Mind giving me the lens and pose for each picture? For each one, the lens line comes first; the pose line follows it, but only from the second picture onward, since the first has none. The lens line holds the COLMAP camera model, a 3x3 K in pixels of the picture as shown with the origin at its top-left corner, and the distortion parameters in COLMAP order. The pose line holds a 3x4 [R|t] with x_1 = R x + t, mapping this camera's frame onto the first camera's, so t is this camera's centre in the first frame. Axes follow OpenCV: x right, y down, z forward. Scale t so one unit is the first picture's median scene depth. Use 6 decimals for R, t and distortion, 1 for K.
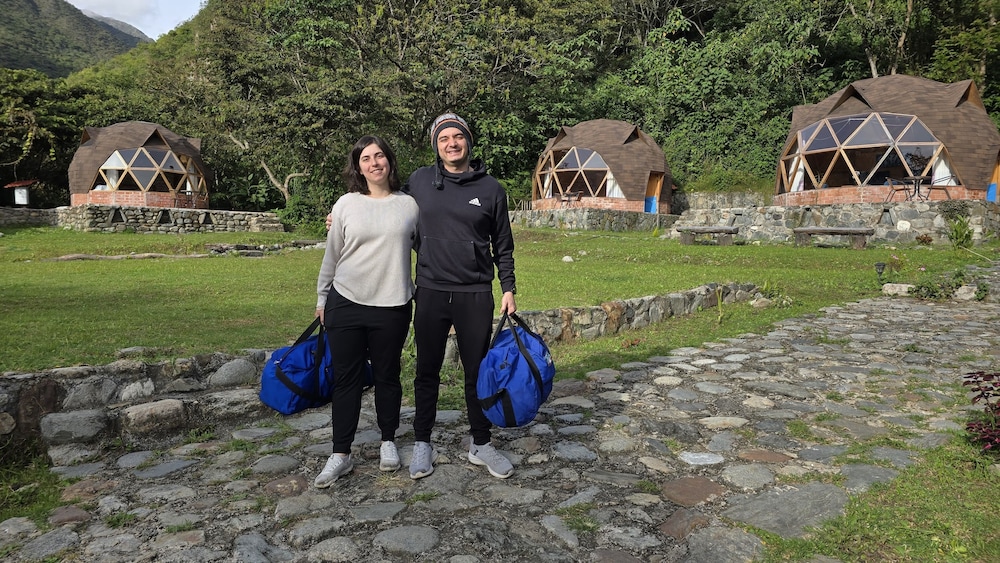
lens RADIAL K [[701.4, 0, 500.0], [0, 701.4, 281.5], [0, 0, 1]] dist [0.122730, -0.129569]
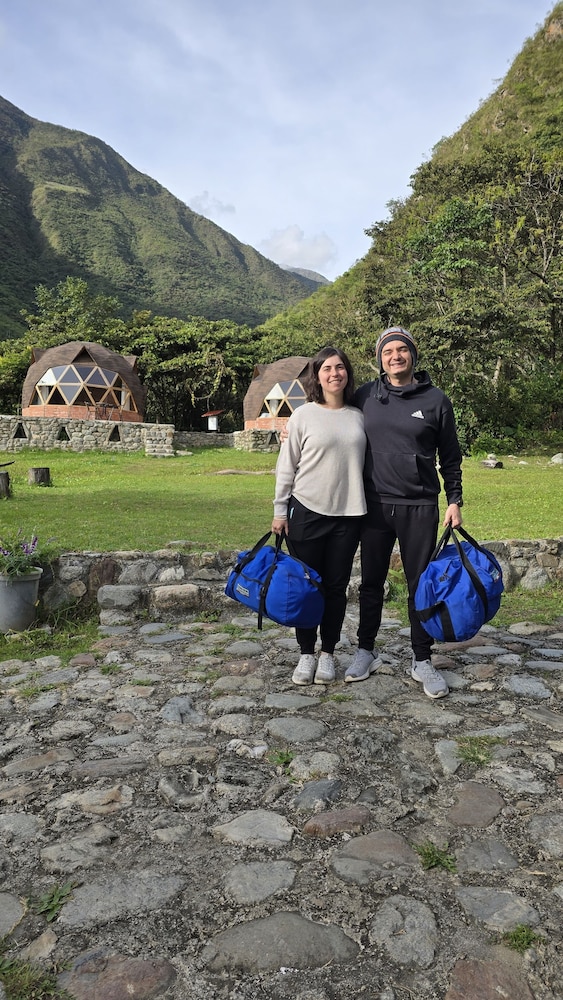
lens RADIAL K [[701.4, 0, 281.5], [0, 701.4, 500.0], [0, 0, 1]] dist [0.122730, -0.129569]
pose [[0.867904, 0.038793, -0.495216, 0.251280], [-0.041136, 0.999134, 0.006174, 0.007939], [0.495027, 0.015013, 0.868748, 0.038781]]
